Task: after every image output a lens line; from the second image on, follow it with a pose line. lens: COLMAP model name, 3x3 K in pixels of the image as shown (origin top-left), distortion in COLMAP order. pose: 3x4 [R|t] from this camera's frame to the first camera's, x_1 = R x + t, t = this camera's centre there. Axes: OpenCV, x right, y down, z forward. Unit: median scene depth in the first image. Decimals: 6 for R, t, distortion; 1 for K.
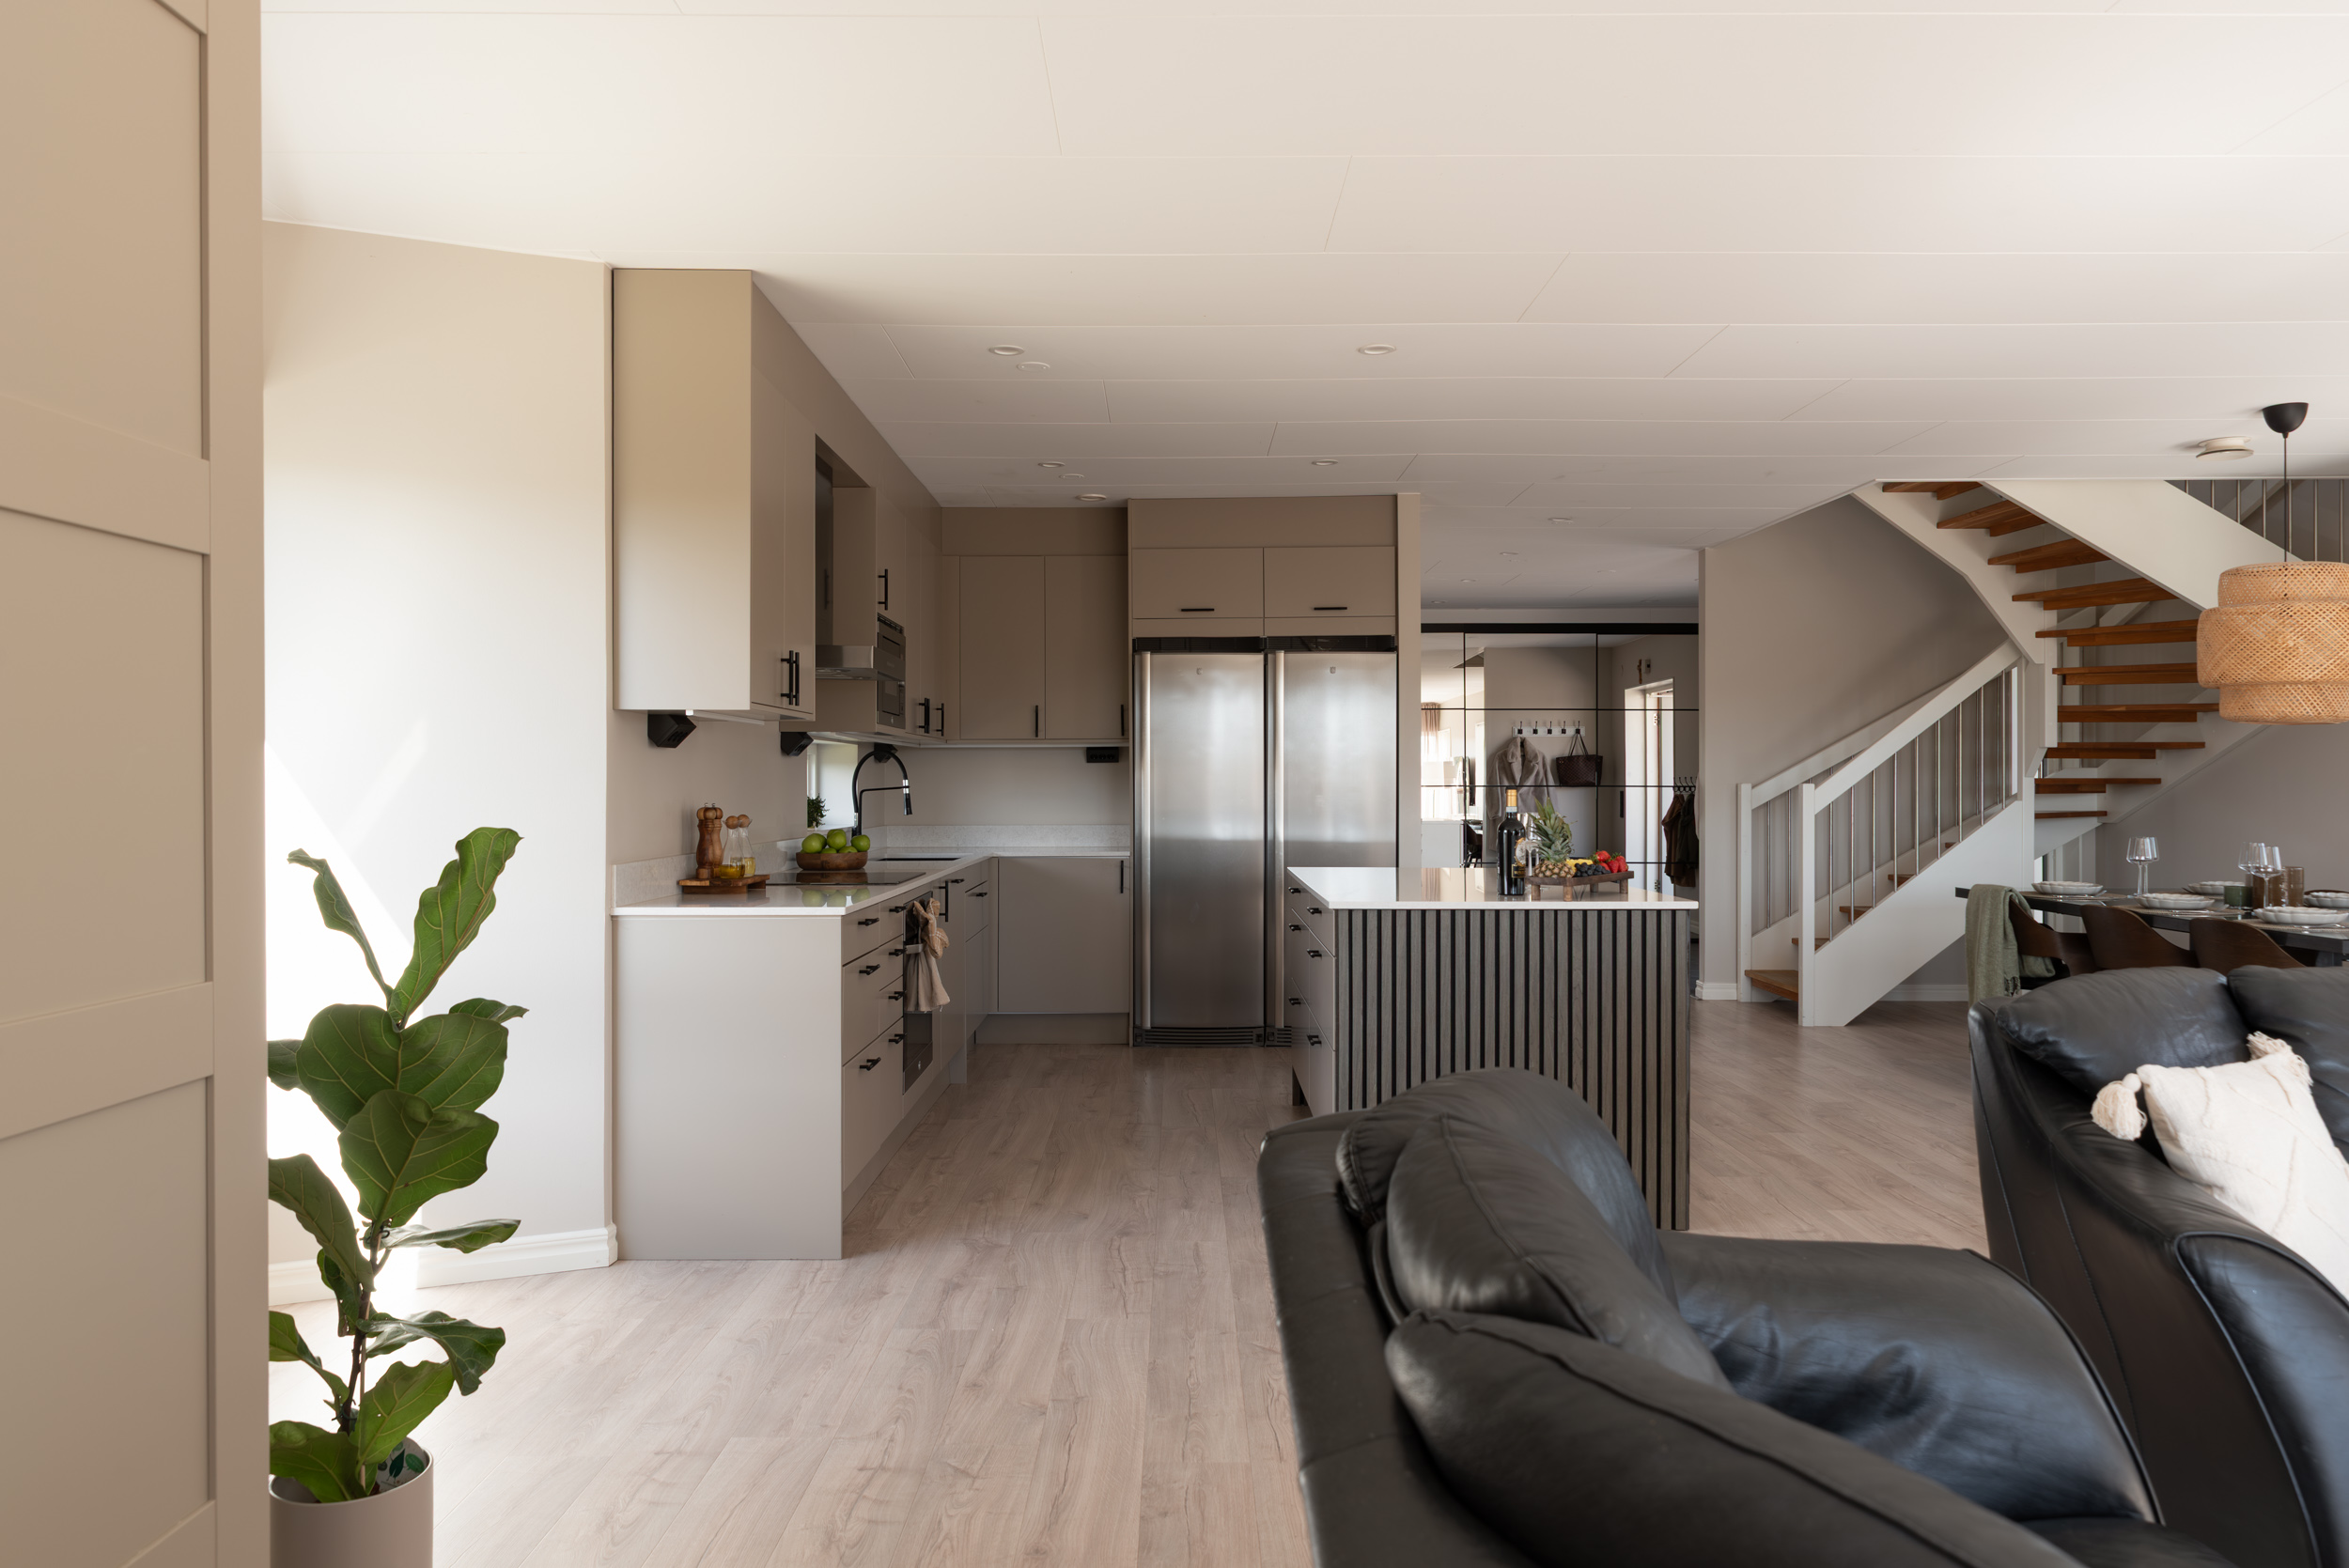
lens RADIAL K [[1599.4, 0, 1186.6], [0, 1599.4, 789.1], [0, 0, 1]] dist [0.004172, 0.003290]
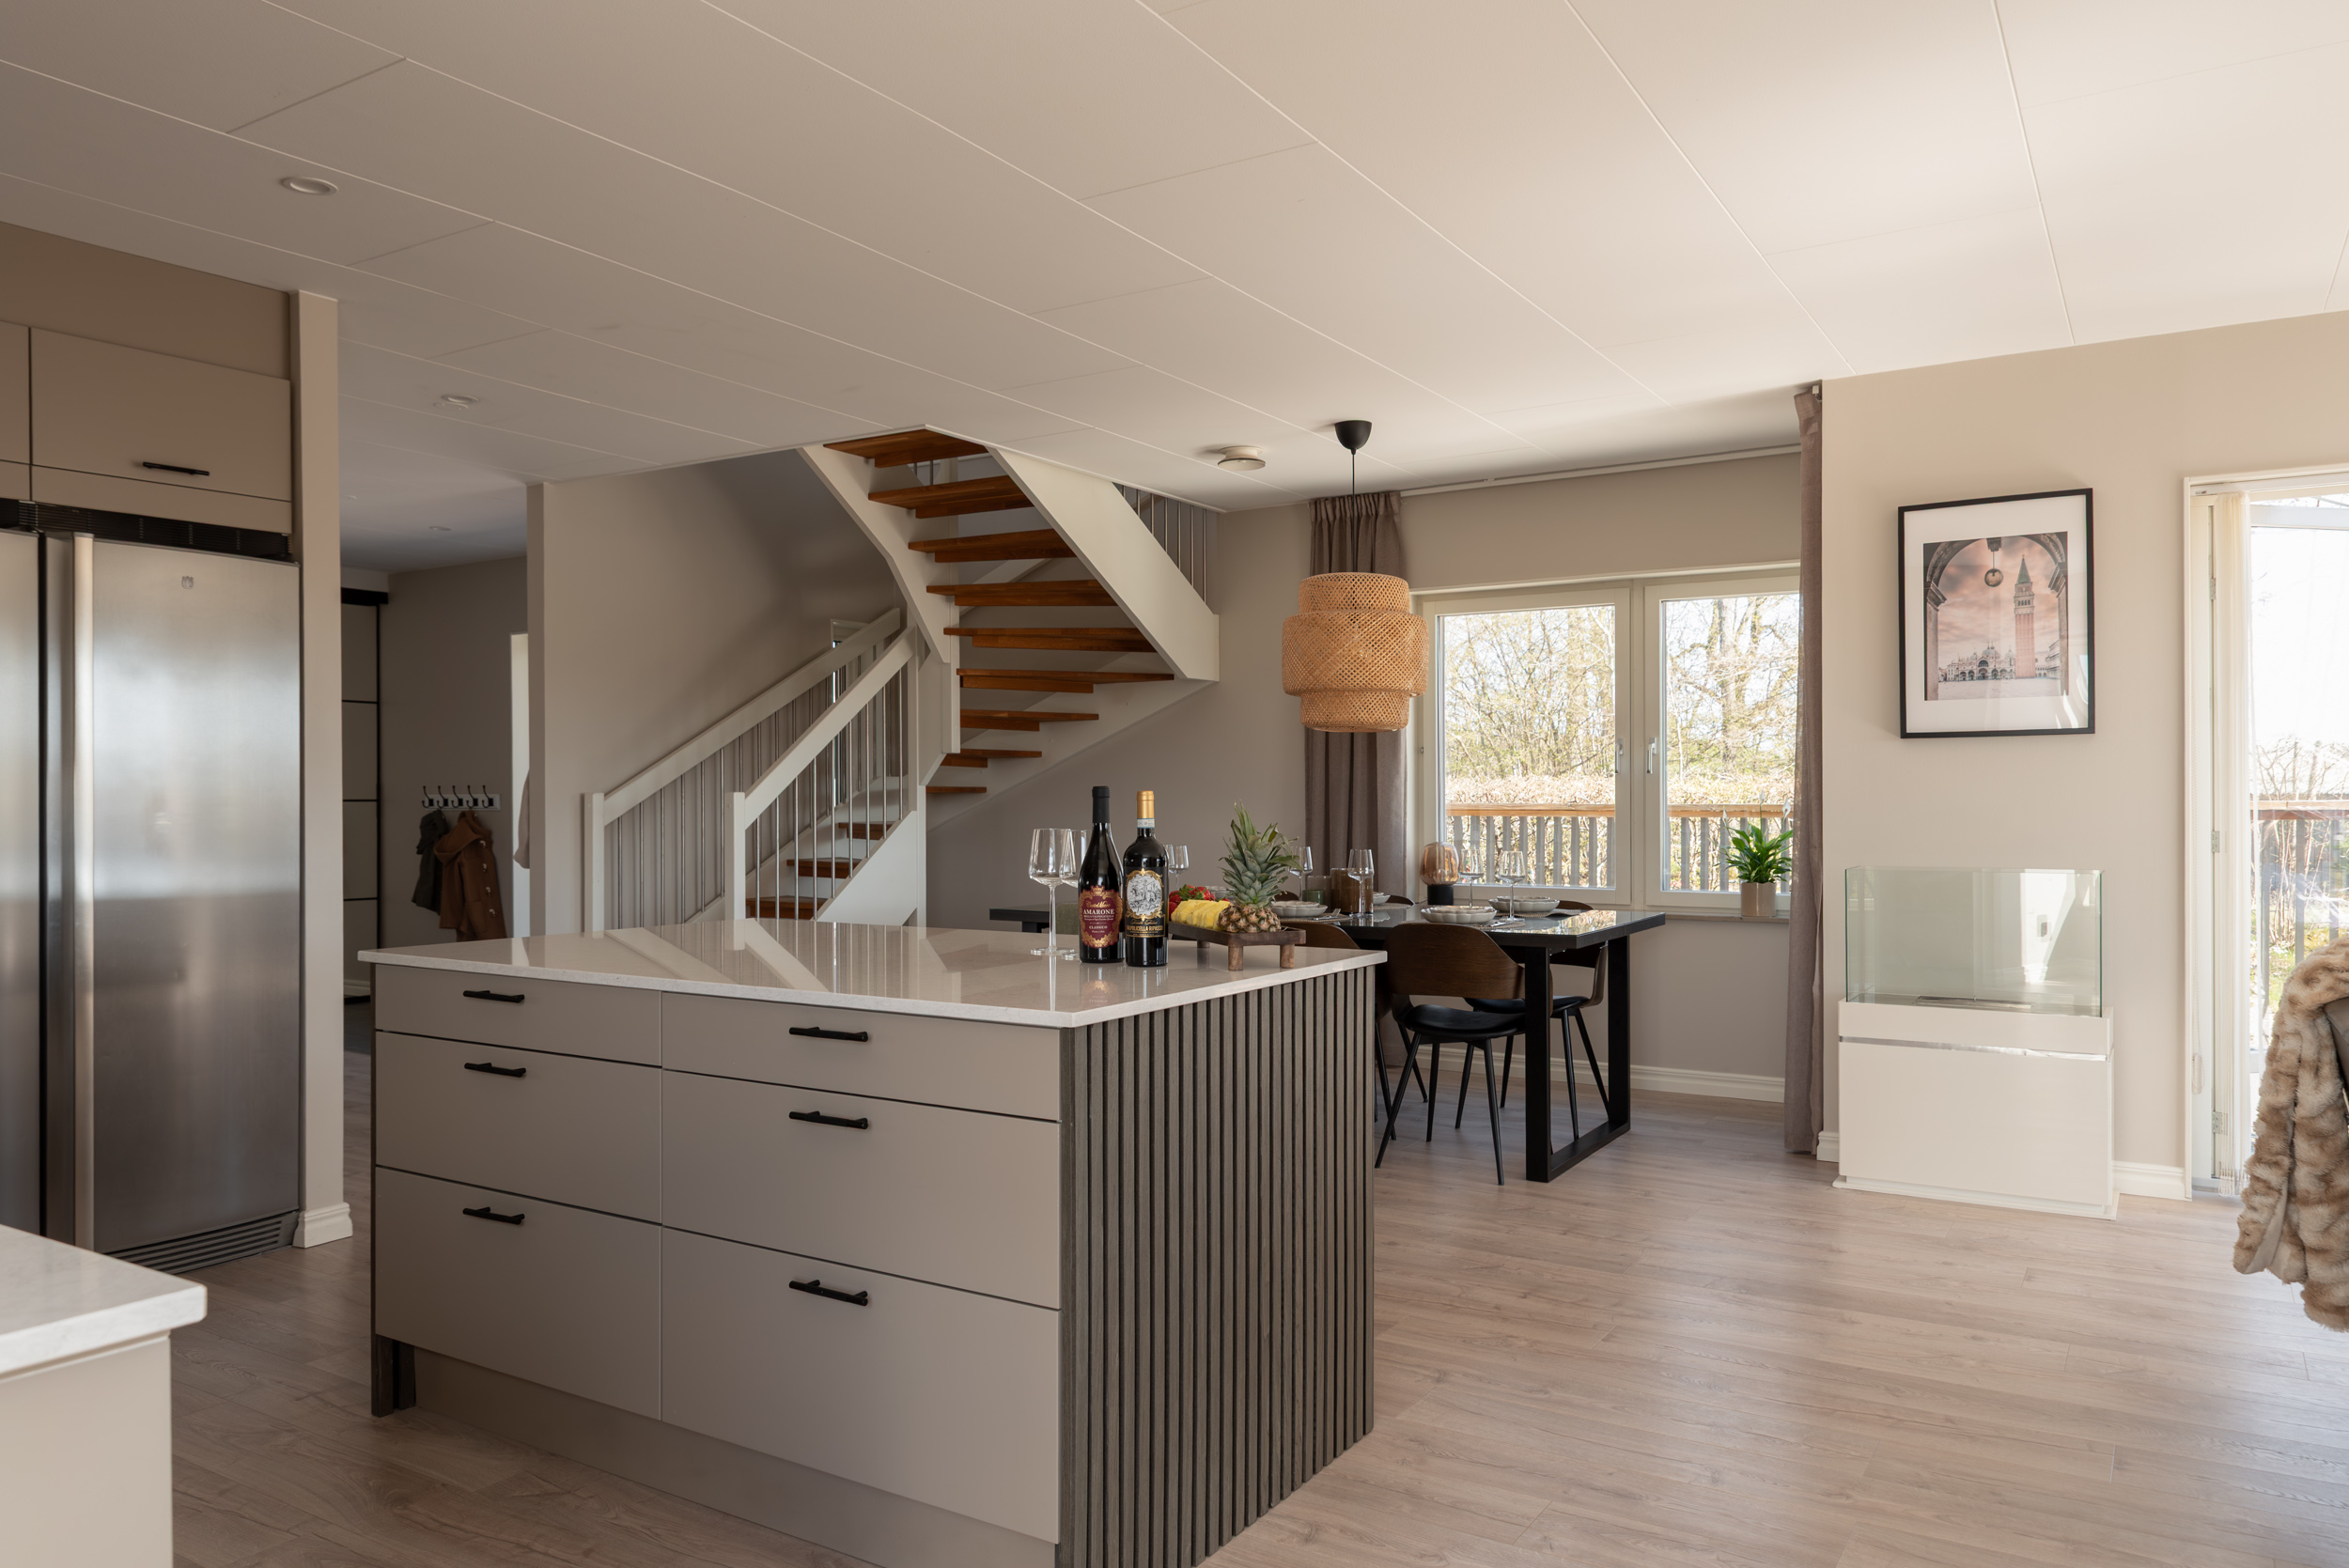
lens RADIAL K [[1582.6, 0, 1179.8], [0, 1582.6, 804.1], [0, 0, 1]] dist [0.000281, -0.002635]
pose [[0.533679, -0.007022, 0.845658, -0.184150], [0.008540, 0.999959, 0.002914, 0.002350], [-0.845644, 0.005667, 0.533717, 0.424255]]
